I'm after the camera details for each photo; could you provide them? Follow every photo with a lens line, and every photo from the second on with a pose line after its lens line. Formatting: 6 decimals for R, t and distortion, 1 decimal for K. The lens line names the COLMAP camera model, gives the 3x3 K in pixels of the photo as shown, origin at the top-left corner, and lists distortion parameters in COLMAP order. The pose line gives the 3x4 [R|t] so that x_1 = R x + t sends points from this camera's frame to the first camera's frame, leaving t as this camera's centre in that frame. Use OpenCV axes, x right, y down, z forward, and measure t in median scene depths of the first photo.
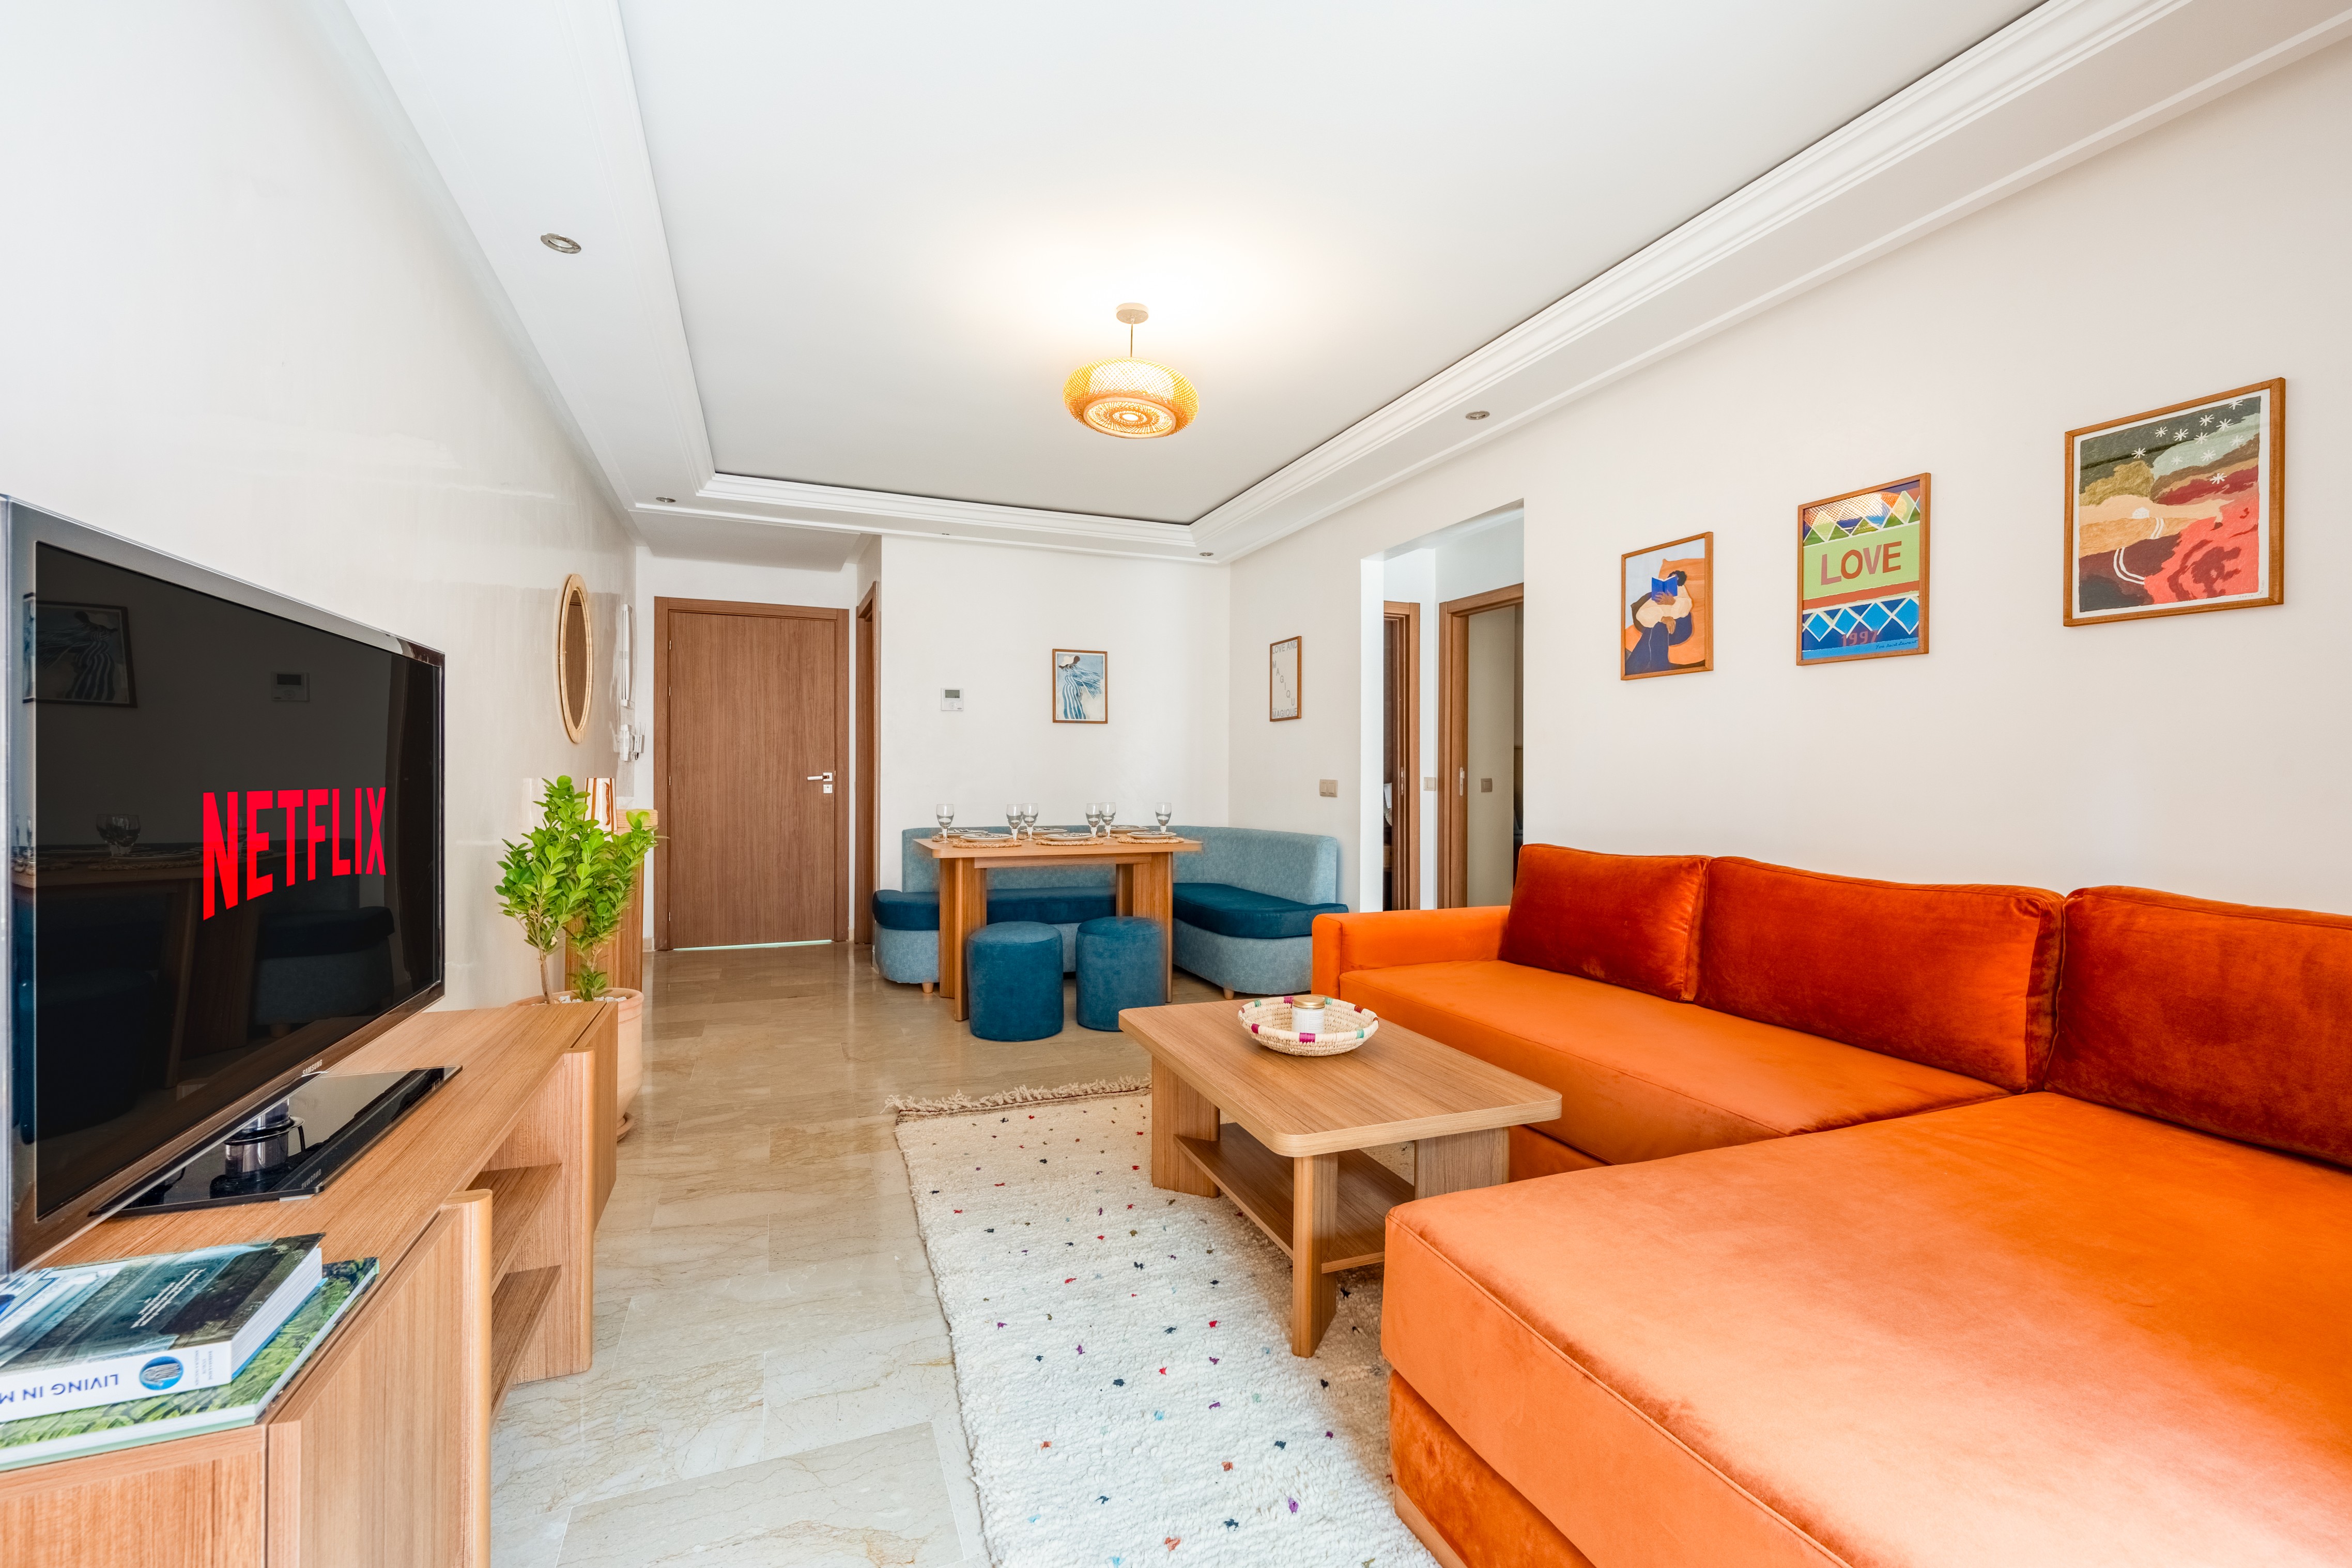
lens RADIAL K [[973.5, 0, 1220.1], [0, 973.5, 782.7], [0, 0, 1]] dist [-0.002120, -0.000614]
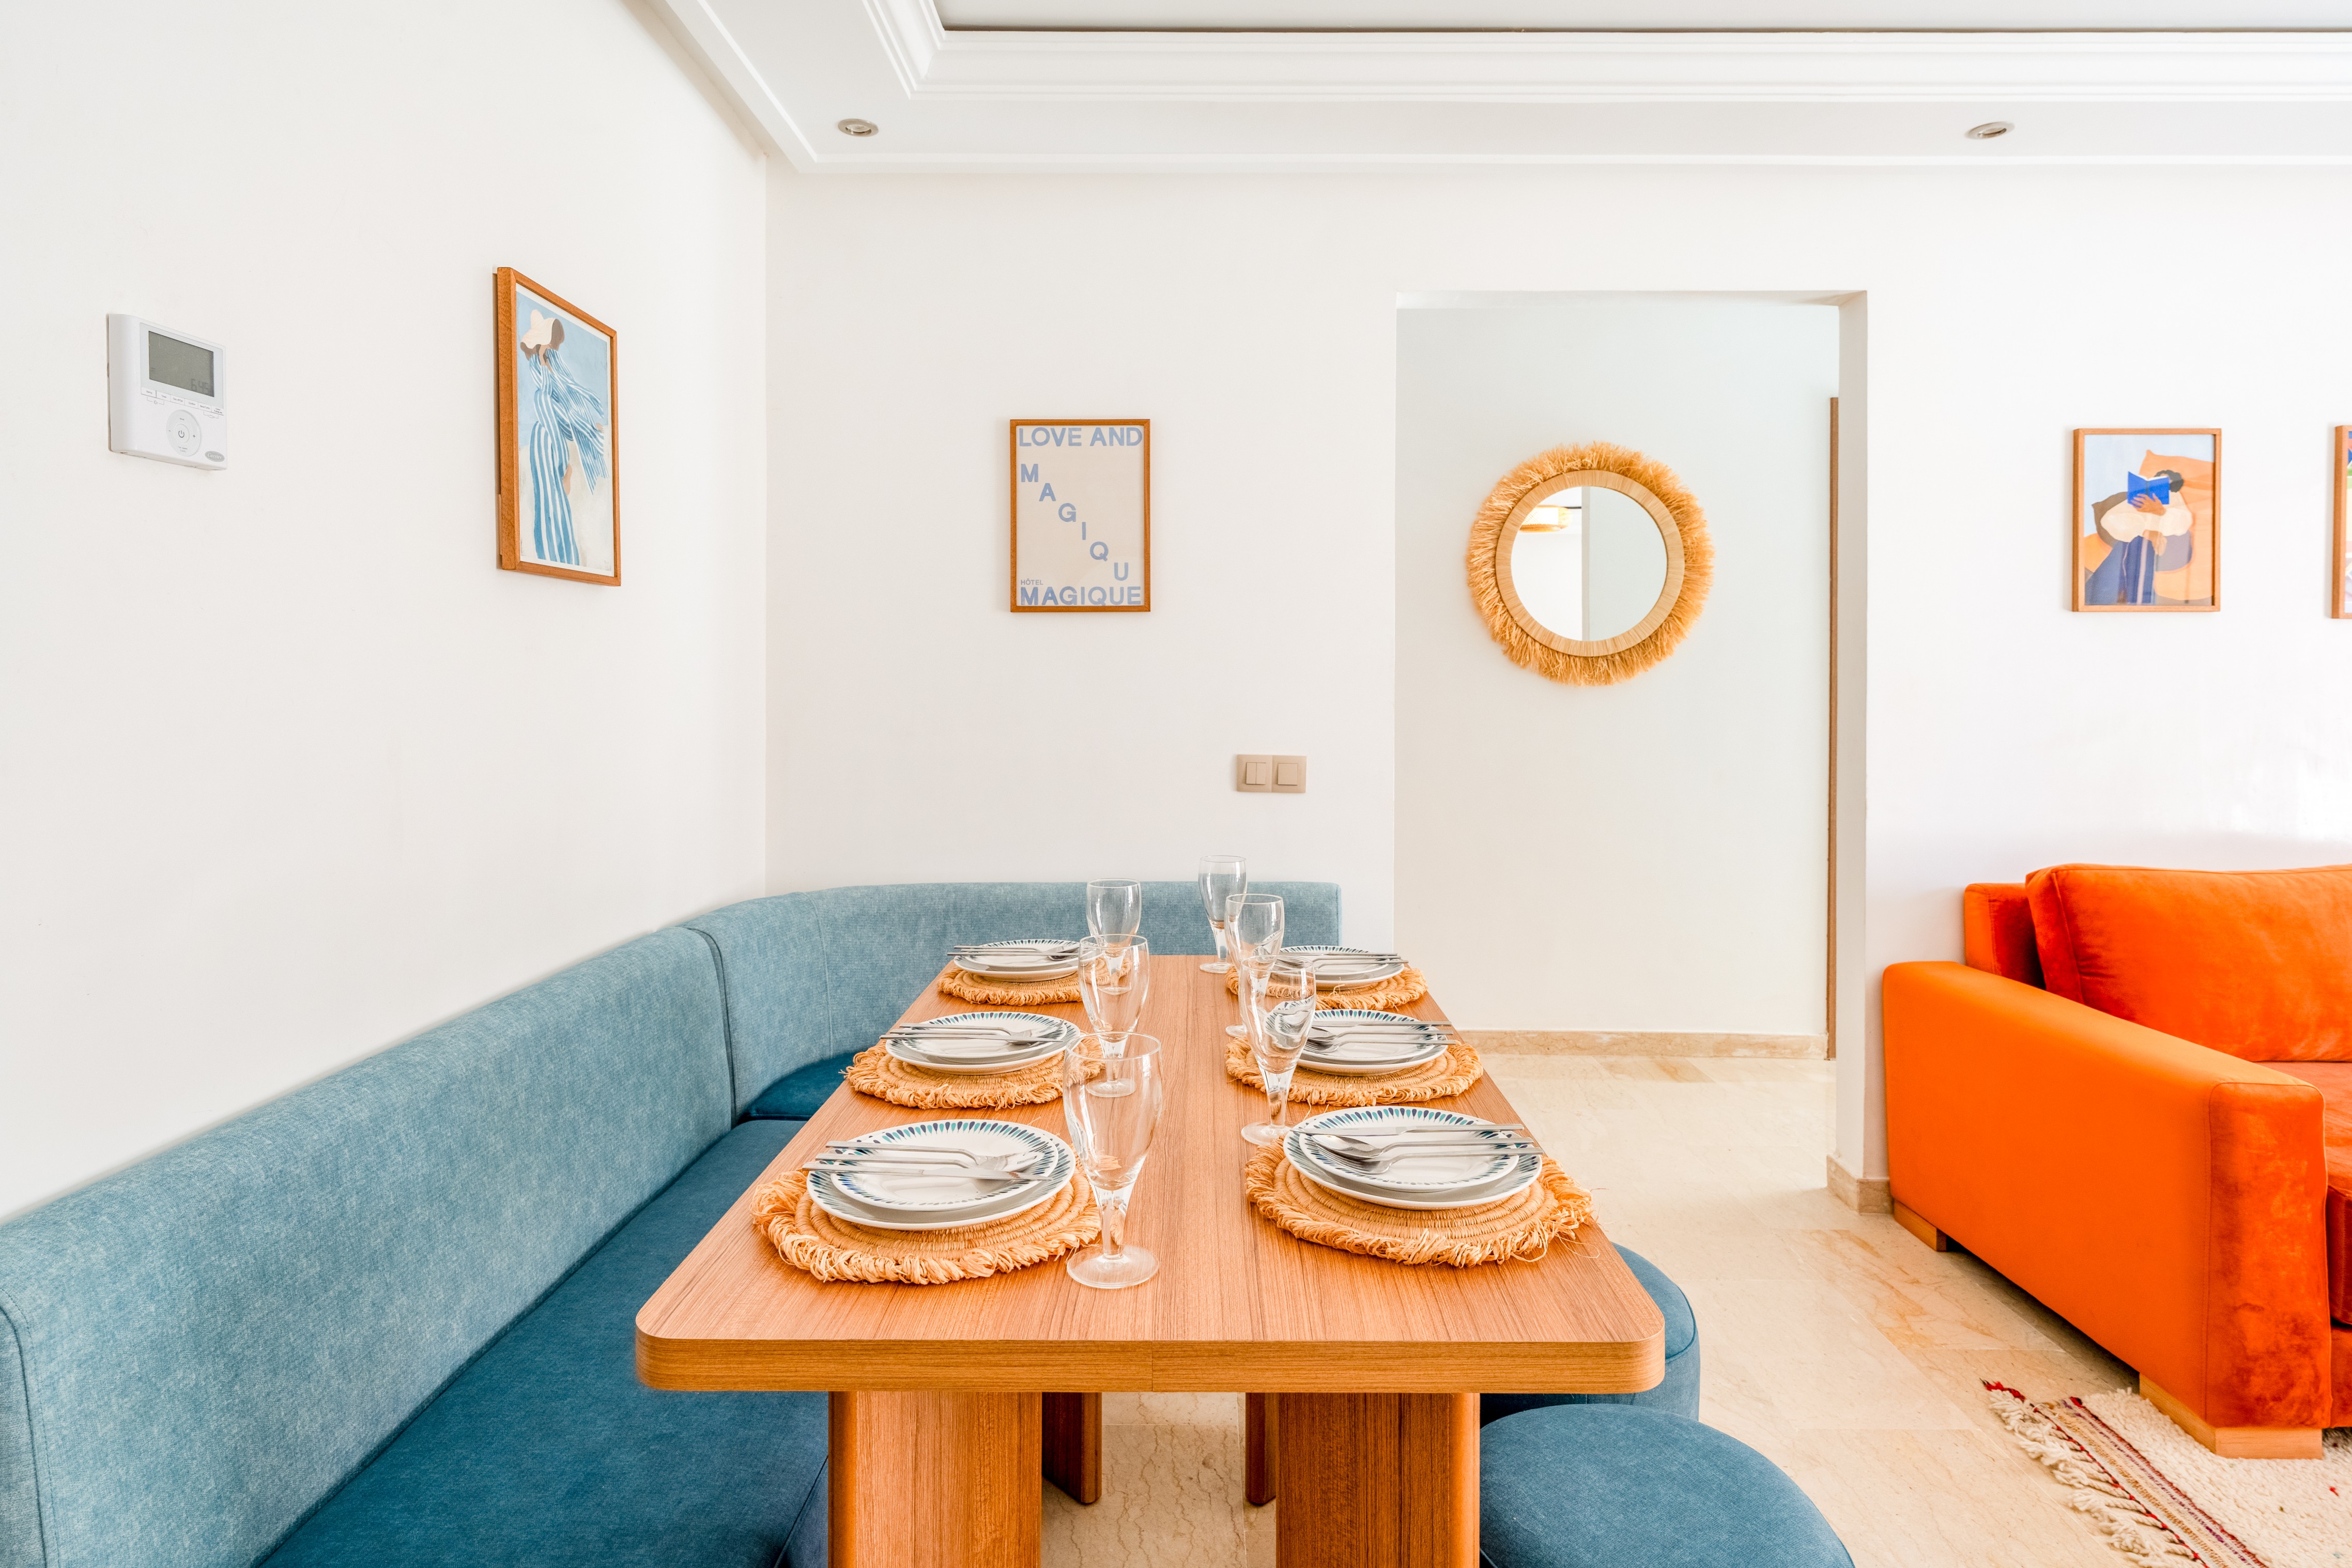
lens RADIAL K [[1252.3, 0, 1182.0], [0, 1252.3, 693.4], [0, 0, 1]] dist [0.003264, -0.000139]
pose [[0.416000, -0.010044, 0.909309, -0.813902], [0.000294, 0.999940, 0.010911, -0.070720], [-0.909365, -0.004272, 0.415978, 1.495482]]
